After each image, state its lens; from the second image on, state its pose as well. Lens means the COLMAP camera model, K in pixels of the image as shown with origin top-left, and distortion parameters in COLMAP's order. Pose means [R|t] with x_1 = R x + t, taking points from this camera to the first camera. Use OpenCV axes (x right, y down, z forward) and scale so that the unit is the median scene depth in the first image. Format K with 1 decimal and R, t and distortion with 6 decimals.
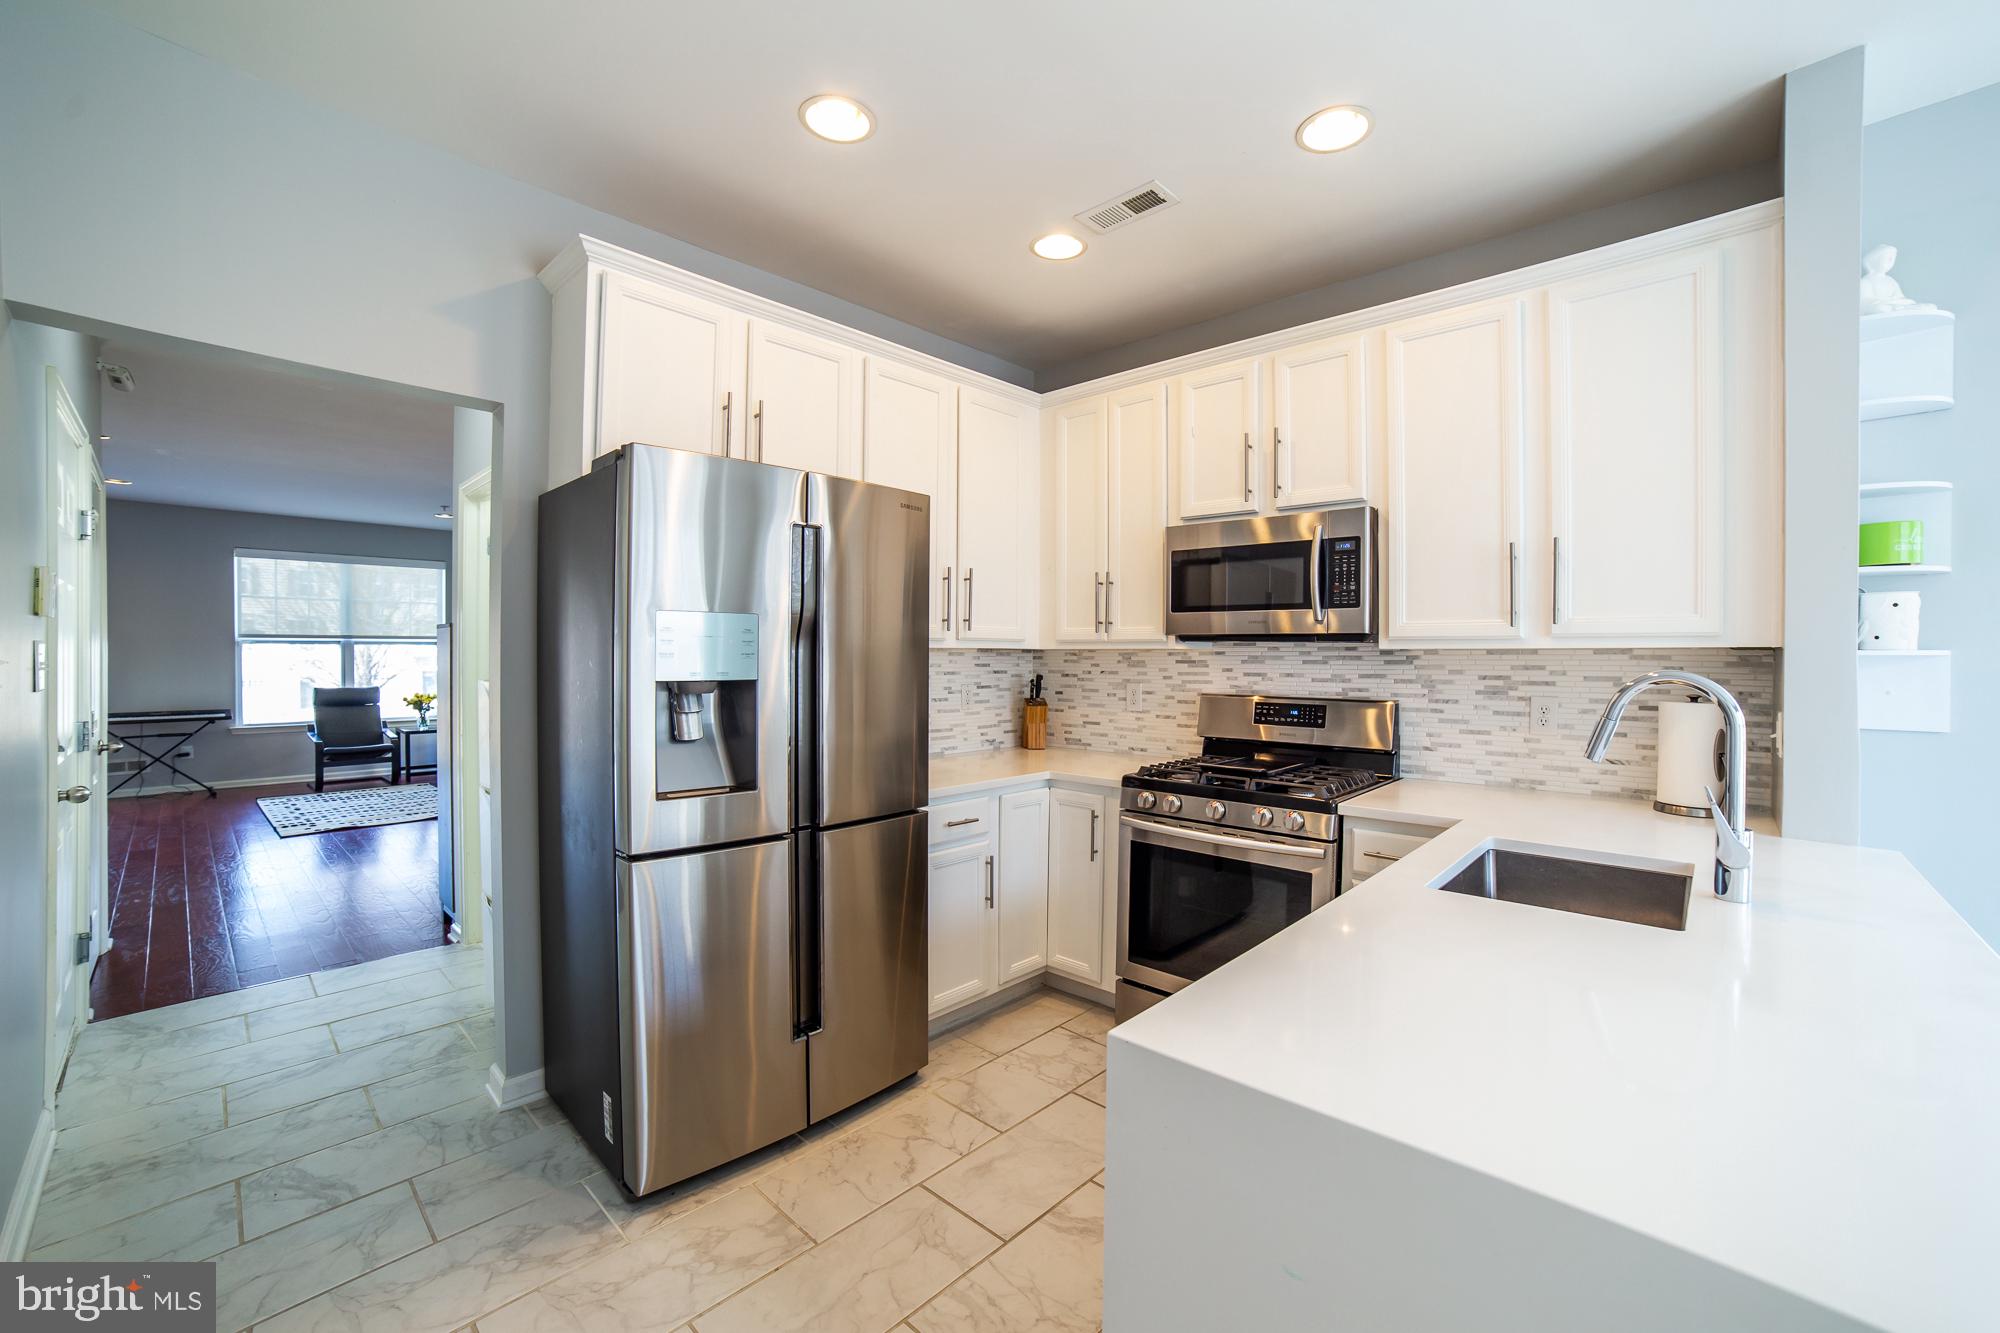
lens RADIAL K [[823.9, 0, 1014.1], [0, 823.9, 659.4], [0, 0, 1]] dist [-0.098329, 0.040606]
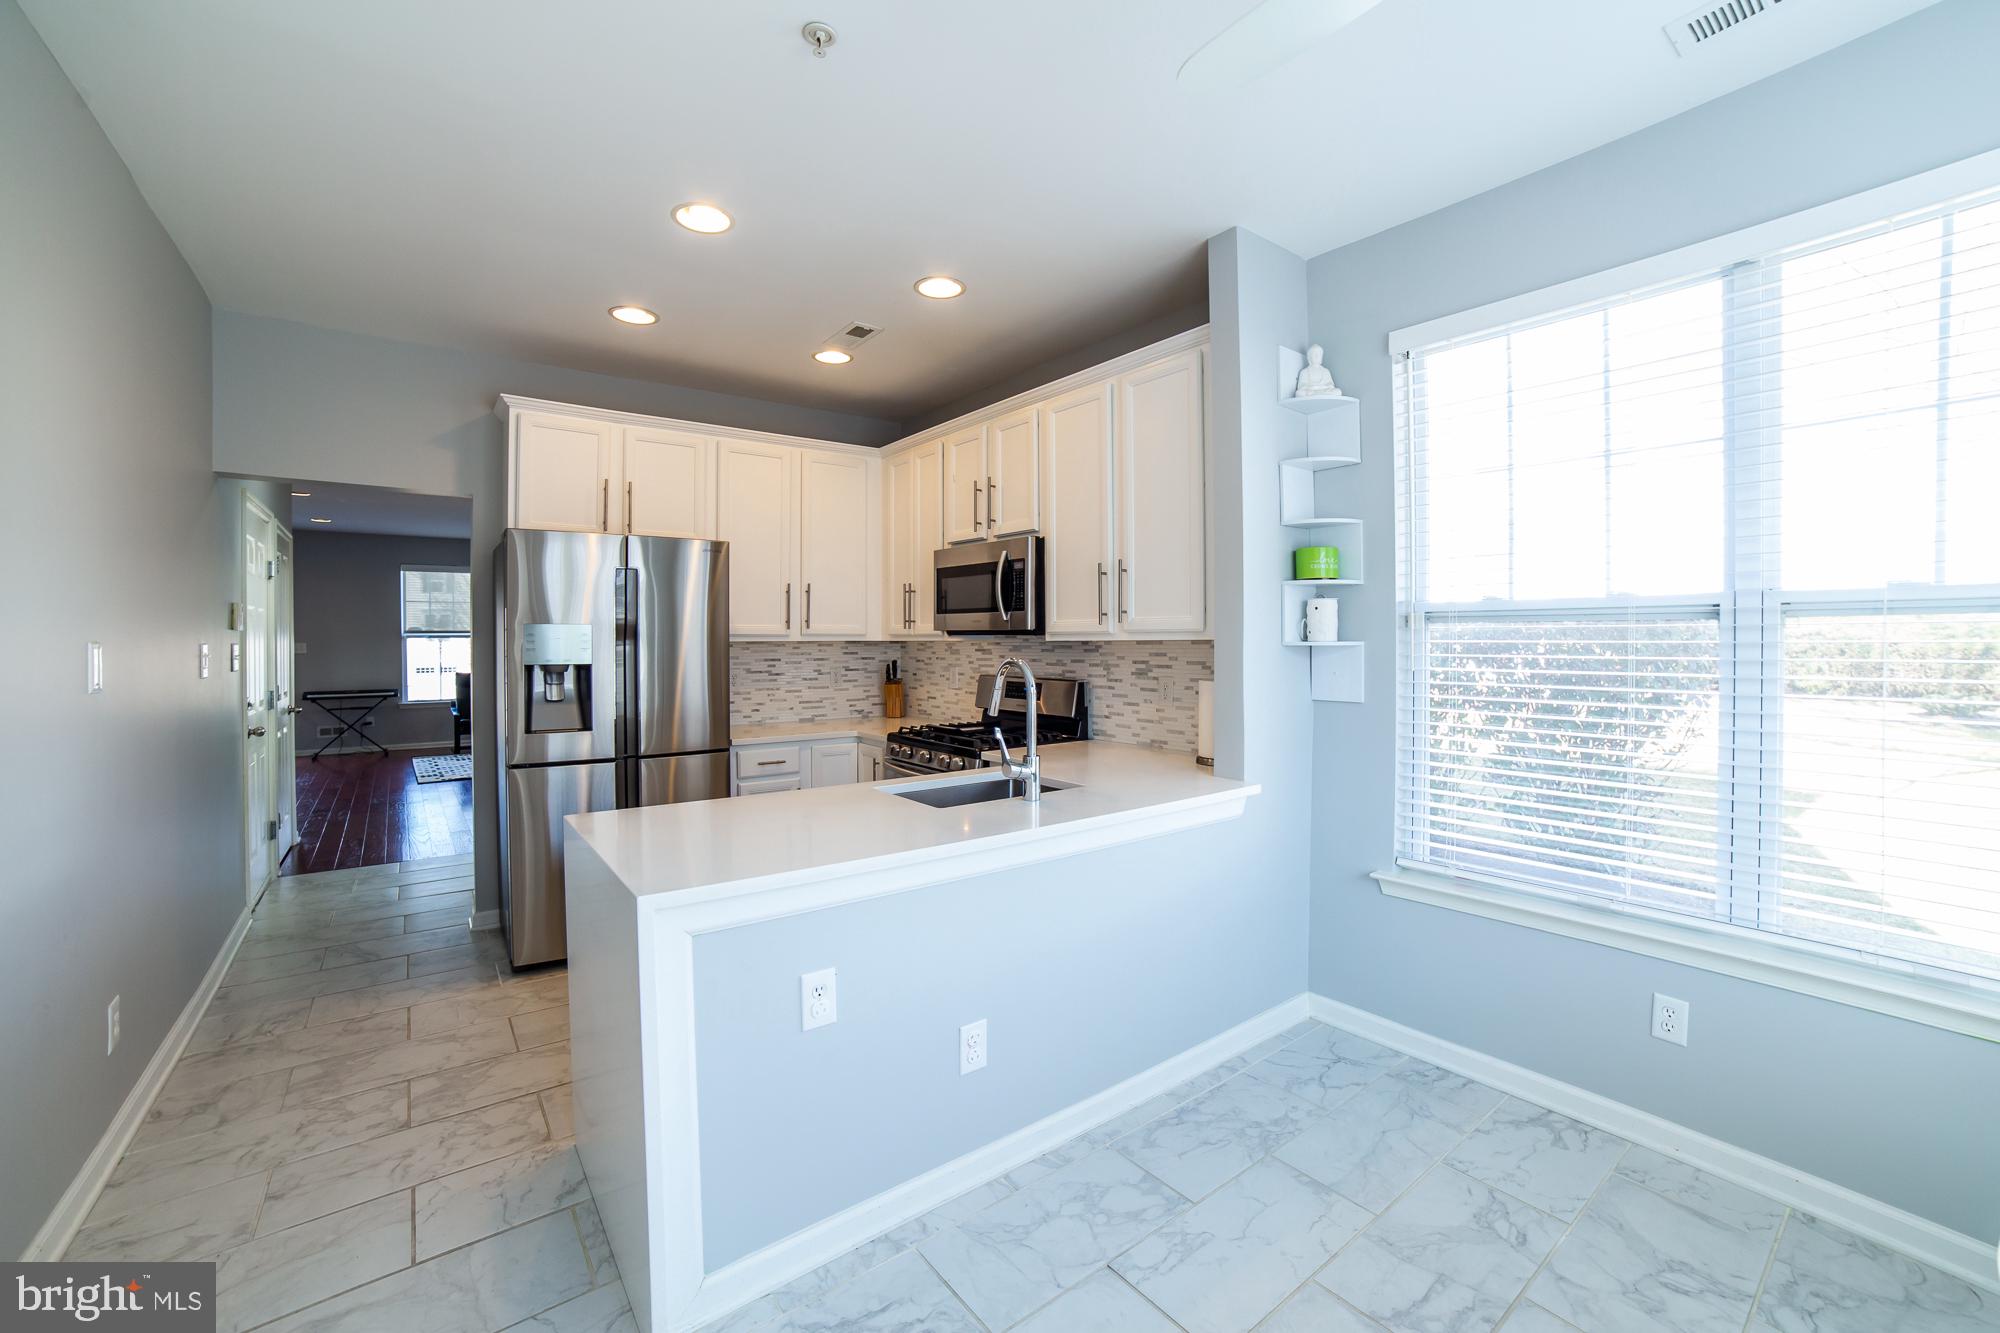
lens RADIAL K [[823.9, 0, 1014.1], [0, 823.9, 659.4], [0, 0, 1]] dist [-0.098329, 0.040606]
pose [[0.986953, -0.002196, -0.160991, 0.560479], [0.004960, 0.999847, 0.016764, -0.004954], [0.160930, -0.017344, 0.986813, -0.328311]]
